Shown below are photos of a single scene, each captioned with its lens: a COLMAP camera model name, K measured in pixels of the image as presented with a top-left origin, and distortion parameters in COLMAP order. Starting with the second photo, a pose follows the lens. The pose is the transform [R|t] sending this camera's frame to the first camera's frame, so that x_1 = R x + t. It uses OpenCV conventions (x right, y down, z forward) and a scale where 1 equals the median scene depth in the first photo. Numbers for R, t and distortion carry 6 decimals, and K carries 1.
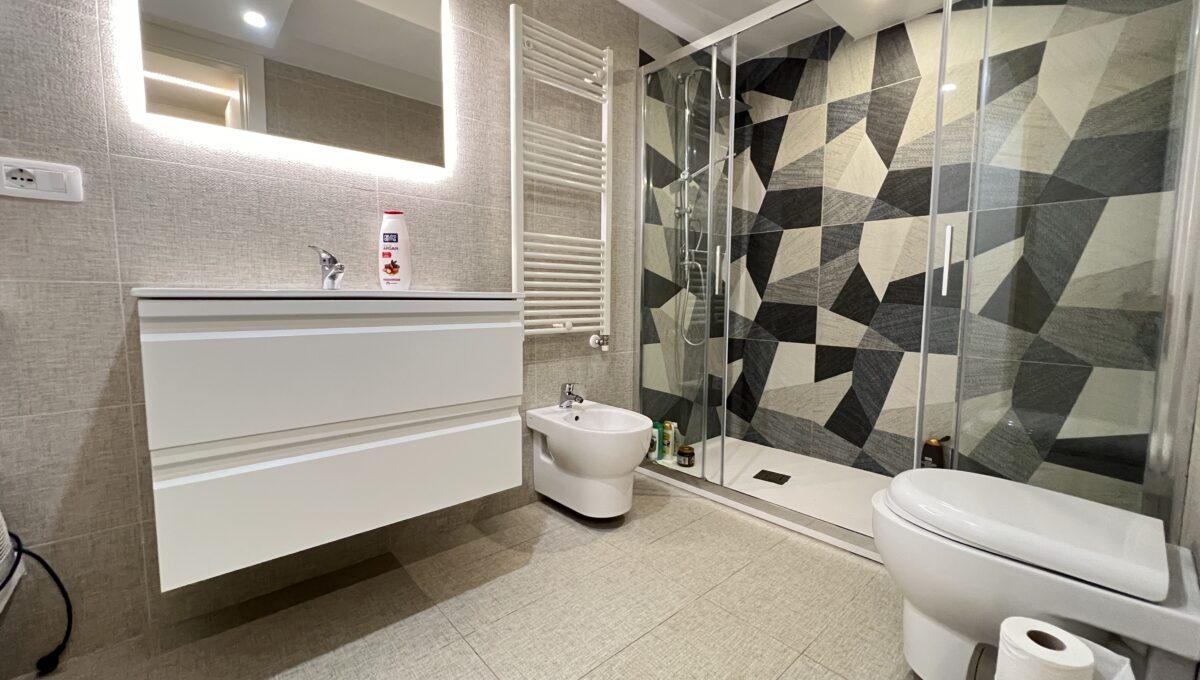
lens RADIAL K [[477.4, 0, 600.2], [0, 477.4, 338.6], [0, 0, 1]] dist [0.001002, -0.000326]
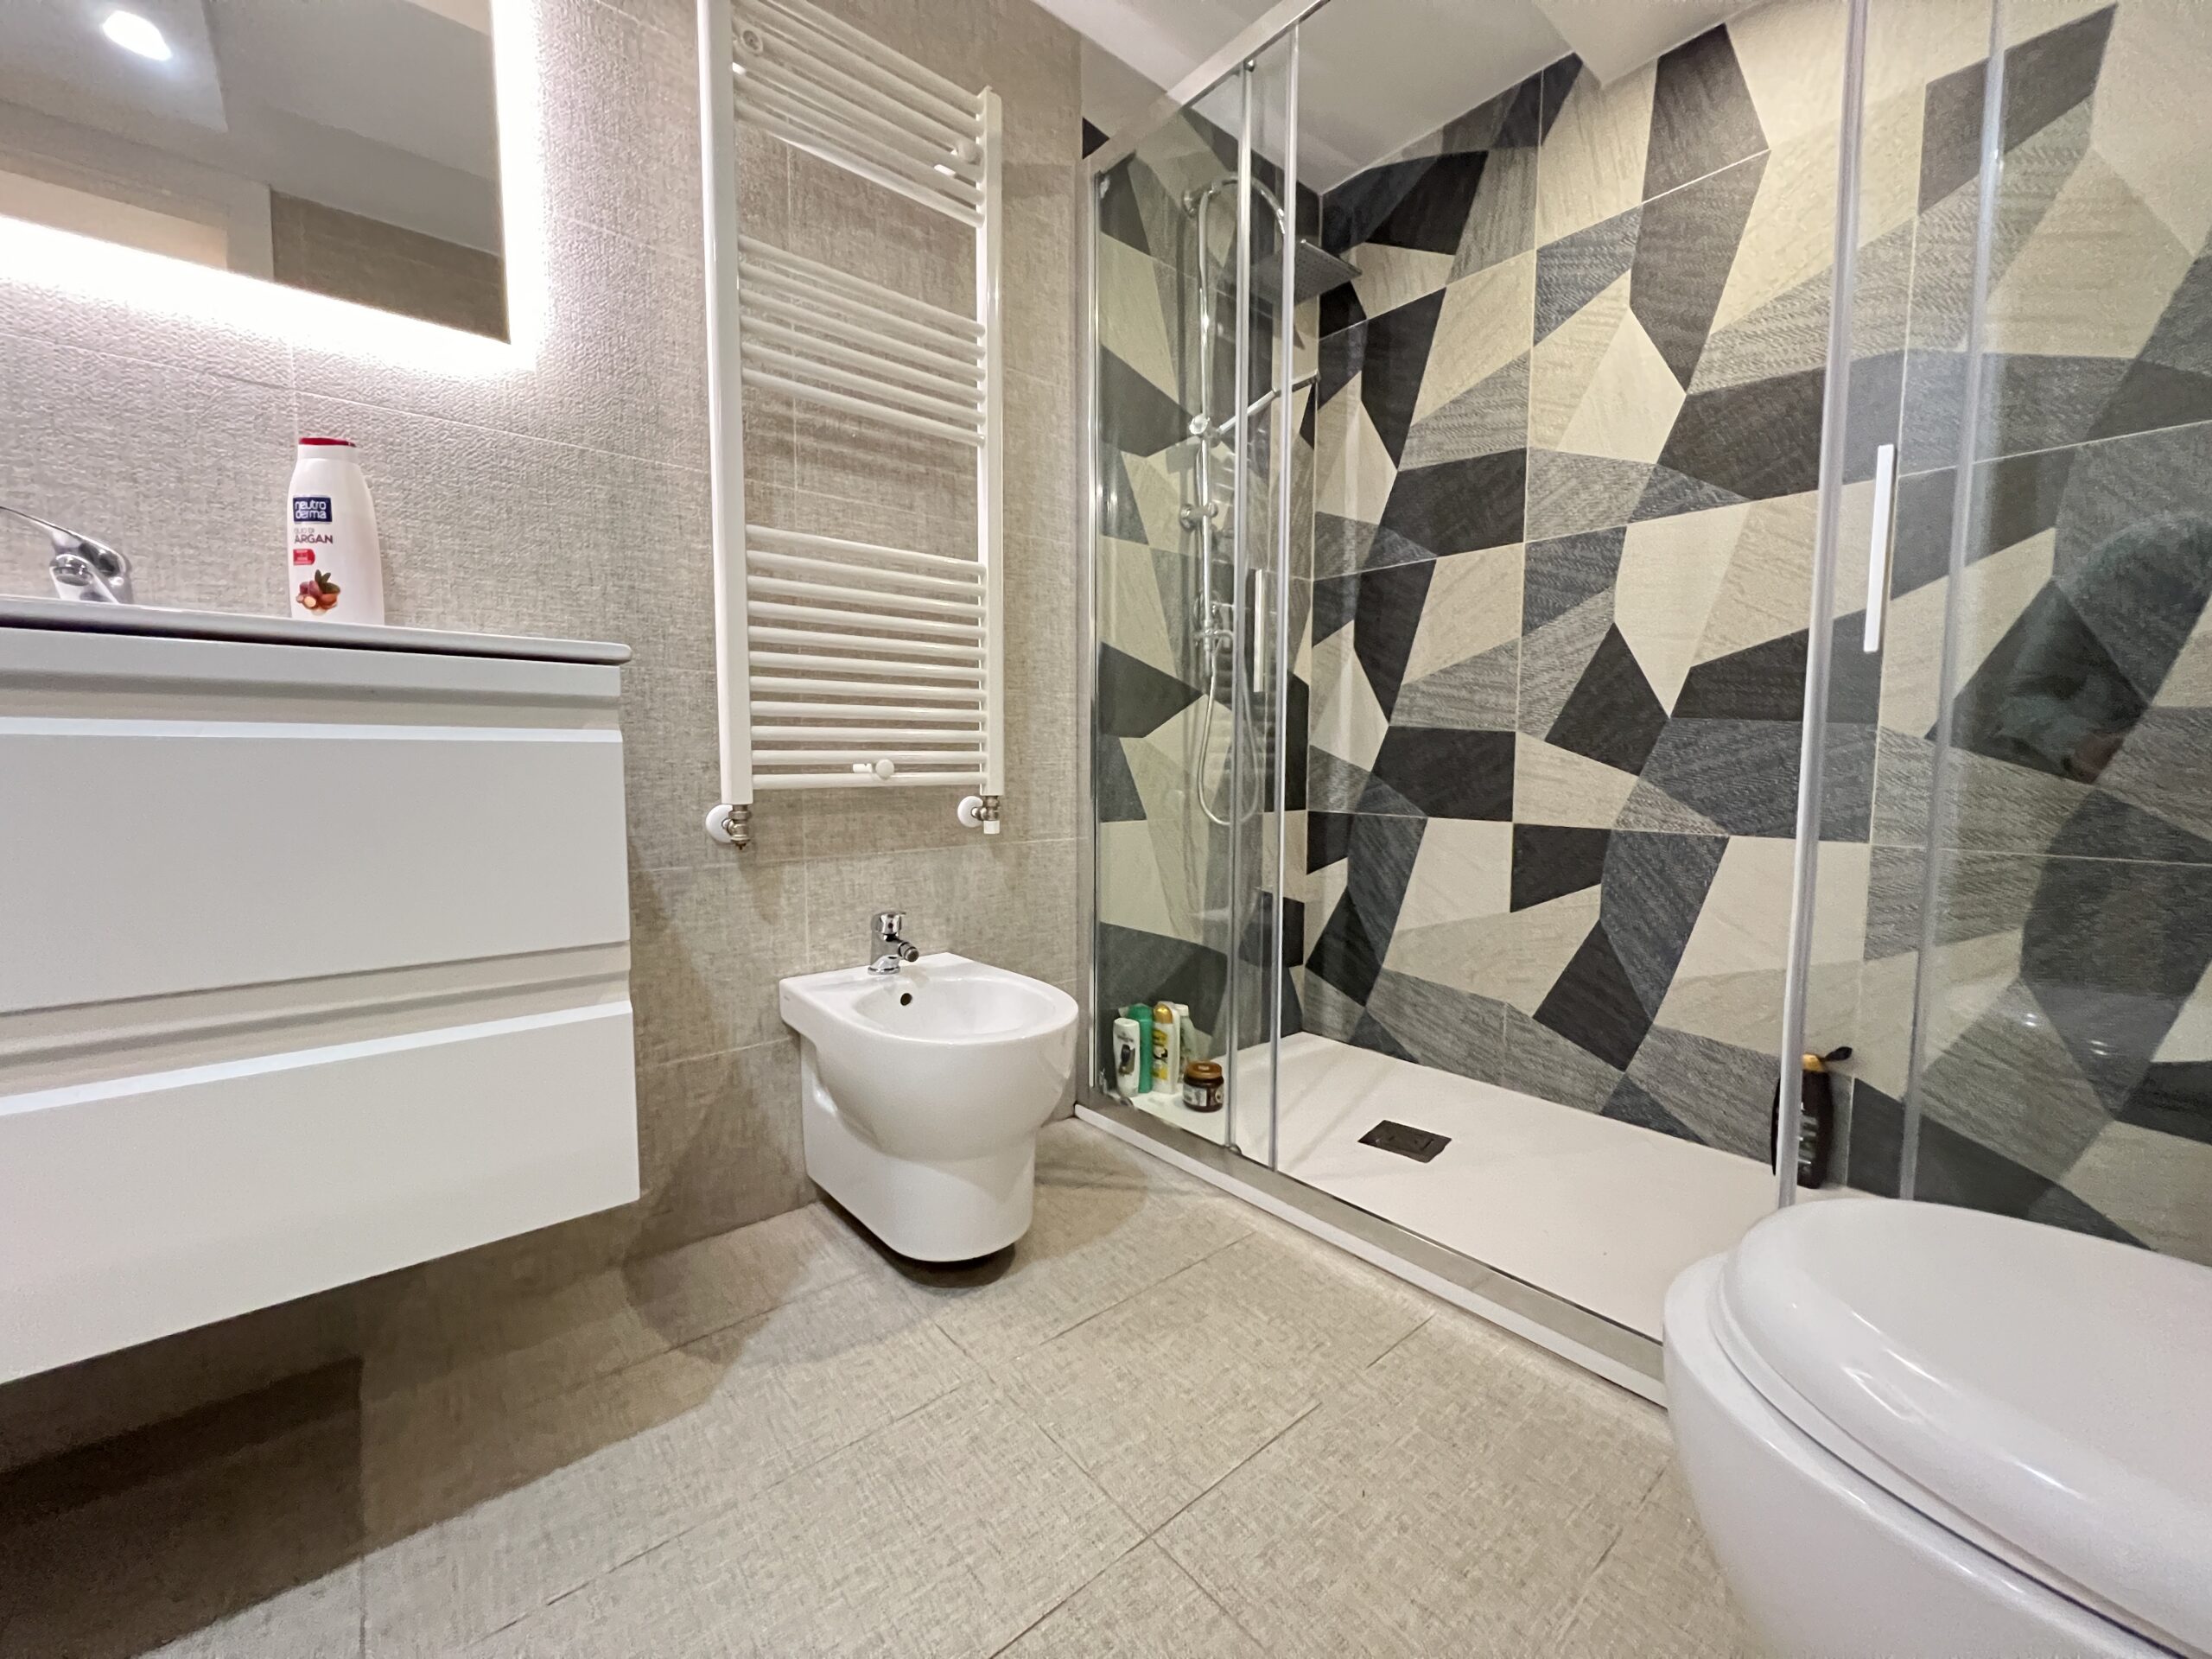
lens RADIAL K [[877.9, 0, 1104.9], [0, 877.9, 828.4], [0, 0, 1]] dist [-0.003074, 0.000689]
pose [[0.999562, -0.000587, -0.029583, 0.133577], [0.000353, 0.999969, -0.007914, 0.027327], [0.029587, 0.007900, 0.999531, 0.250161]]
